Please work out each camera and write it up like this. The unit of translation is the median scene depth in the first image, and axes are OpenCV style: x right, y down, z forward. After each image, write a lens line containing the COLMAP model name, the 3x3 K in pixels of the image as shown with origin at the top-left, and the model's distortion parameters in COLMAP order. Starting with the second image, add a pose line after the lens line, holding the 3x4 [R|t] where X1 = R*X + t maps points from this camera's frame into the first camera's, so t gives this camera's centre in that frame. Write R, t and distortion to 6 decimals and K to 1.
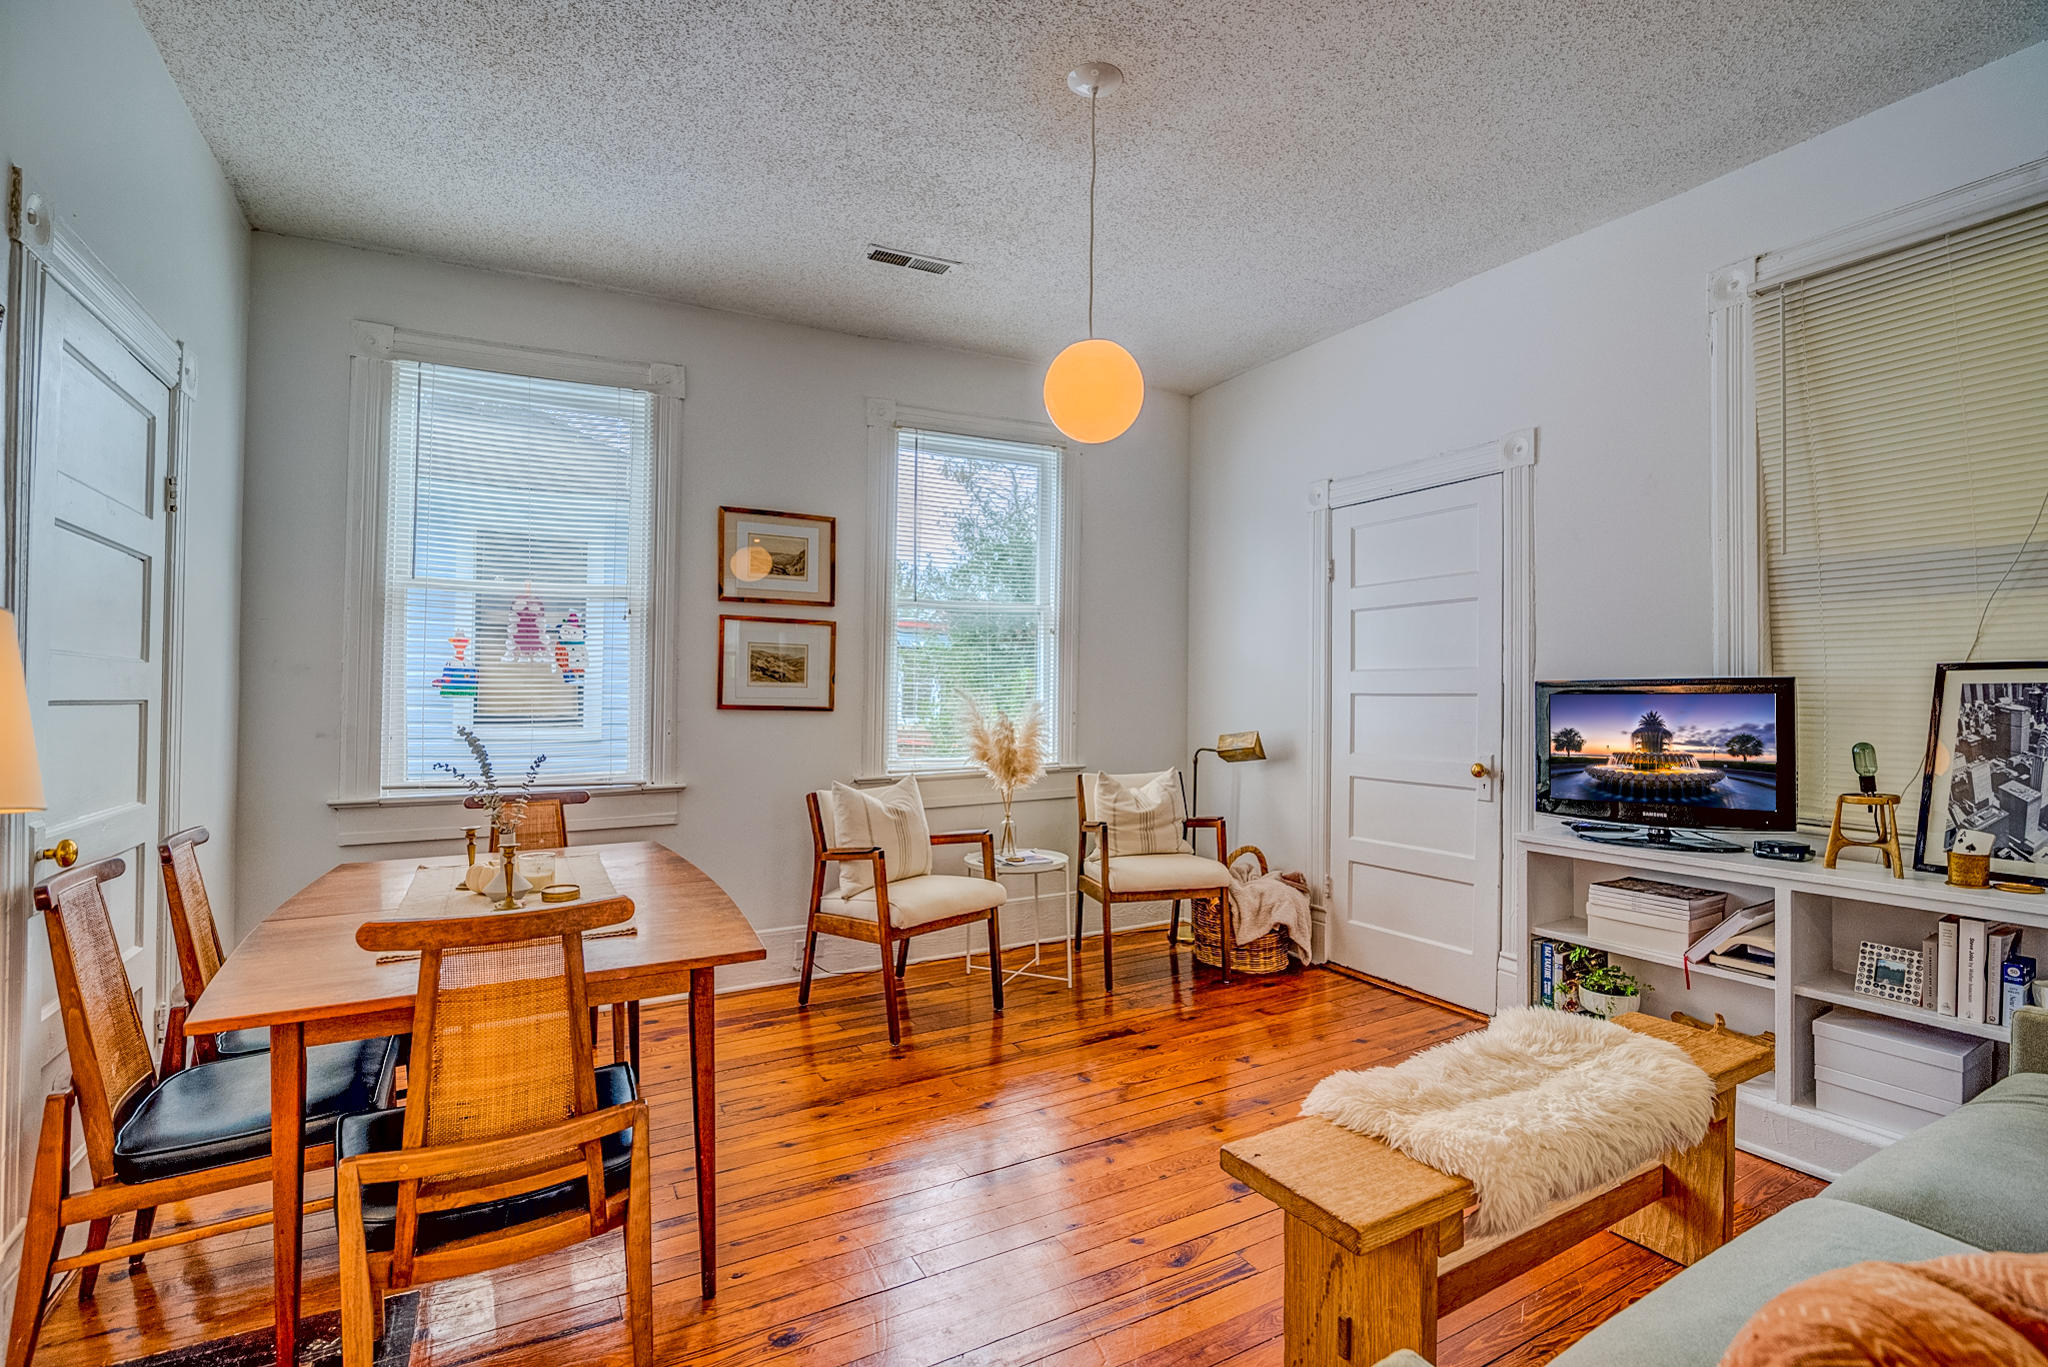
lens RADIAL K [[994.9, 0, 1024.0], [0, 994.9, 683.5], [0, 0, 1]] dist [-0.021820, -0.000263]
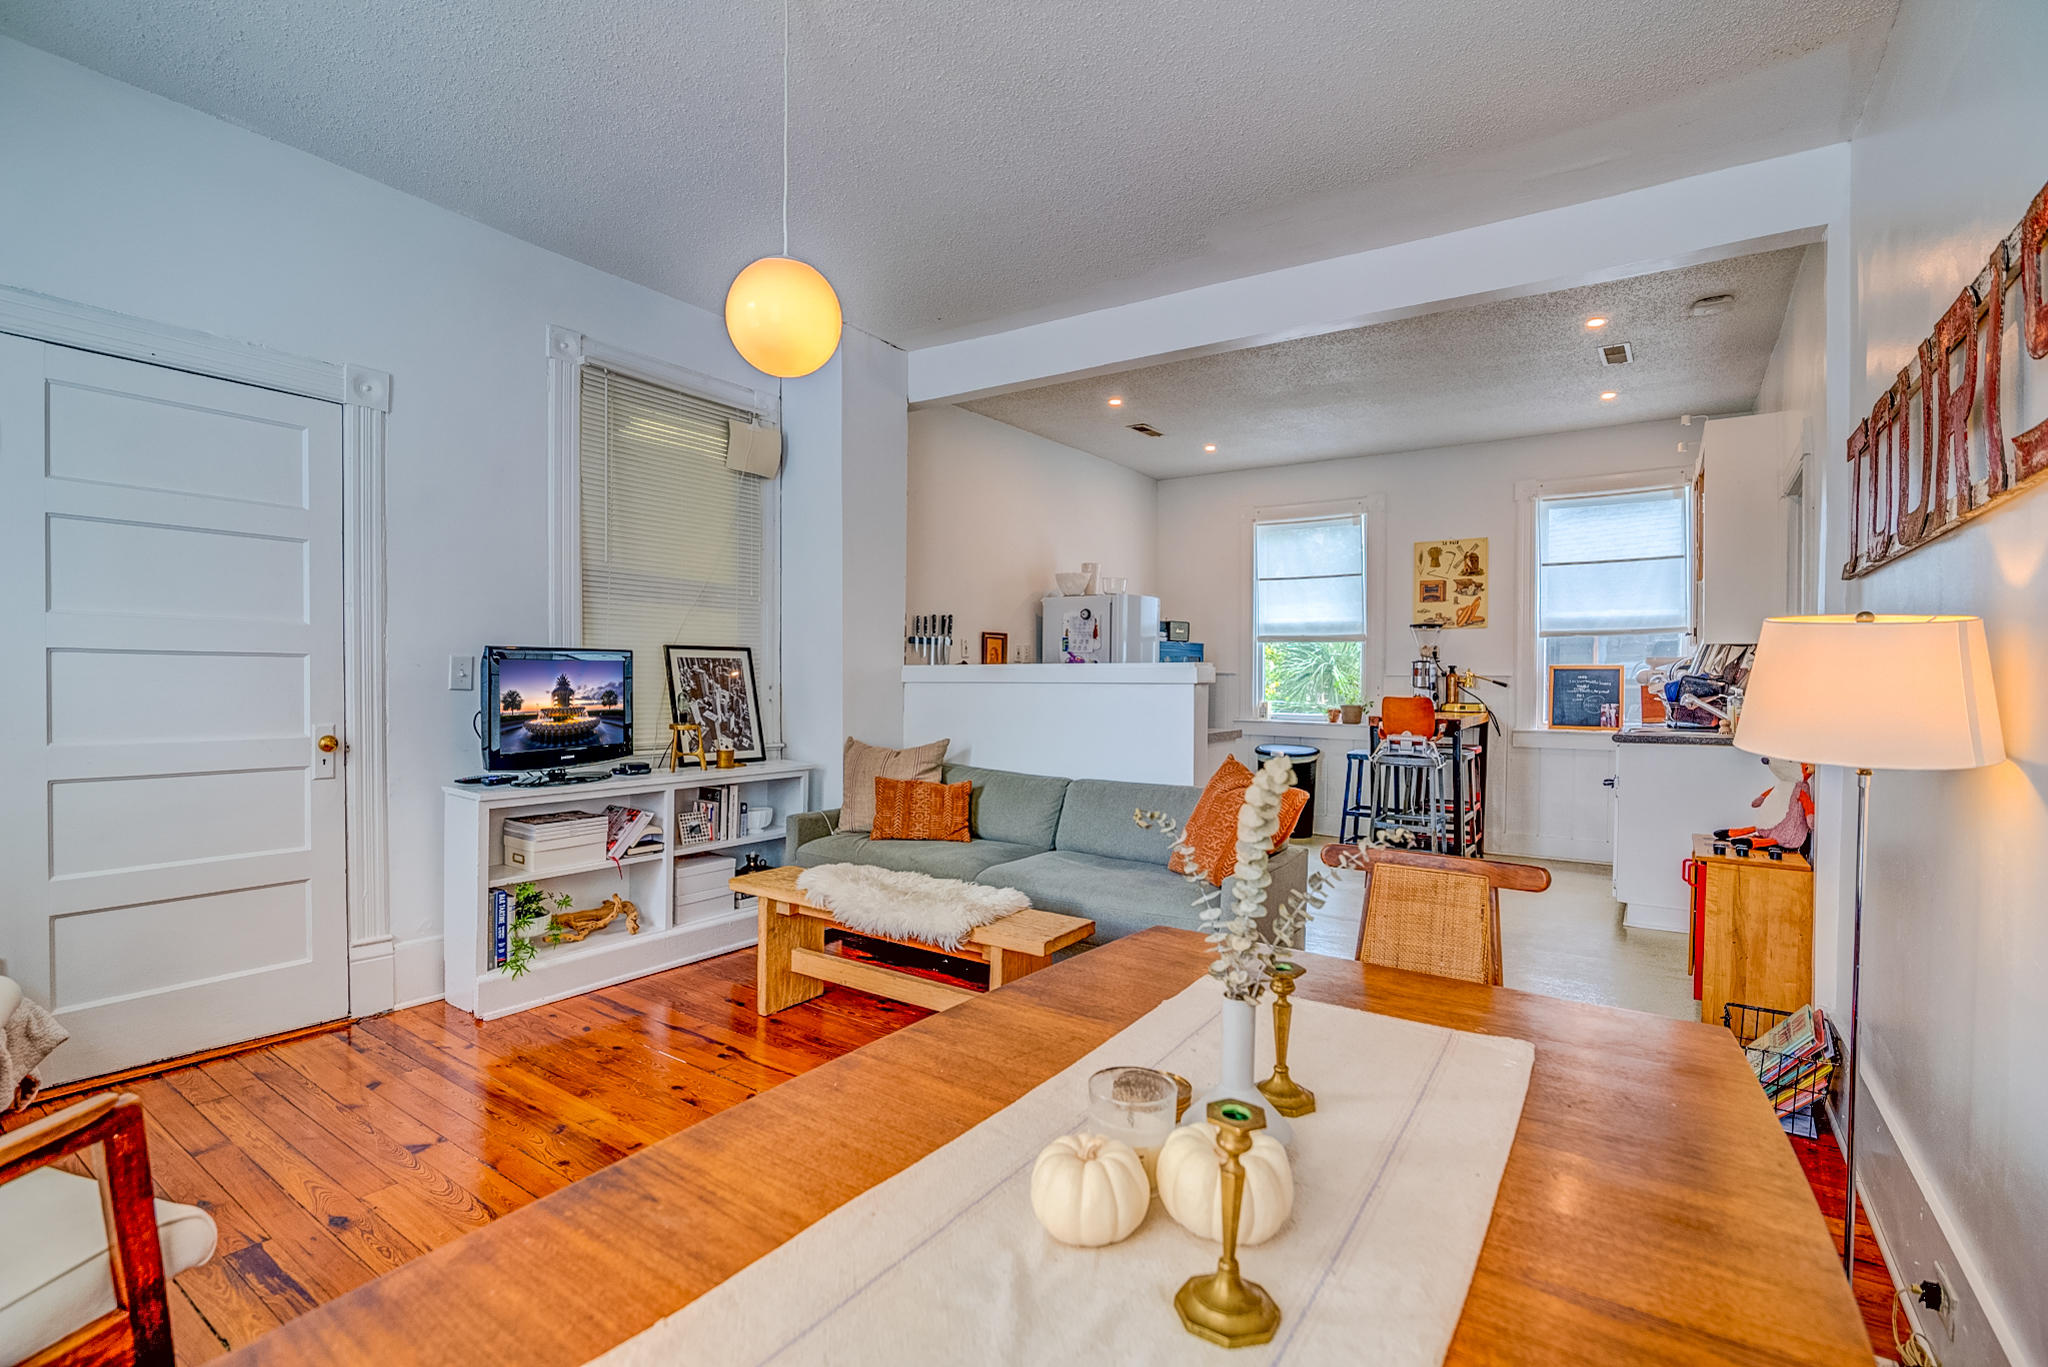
lens RADIAL K [[994.9, 0, 1024.0], [0, 994.9, 683.5], [0, 0, 1]] dist [-0.021820, -0.000263]
pose [[-0.497997, -0.014378, 0.867059, -0.739355], [-0.024468, 0.999697, 0.002524, 0.023666], [-0.866833, -0.019958, -0.498198, 1.144307]]
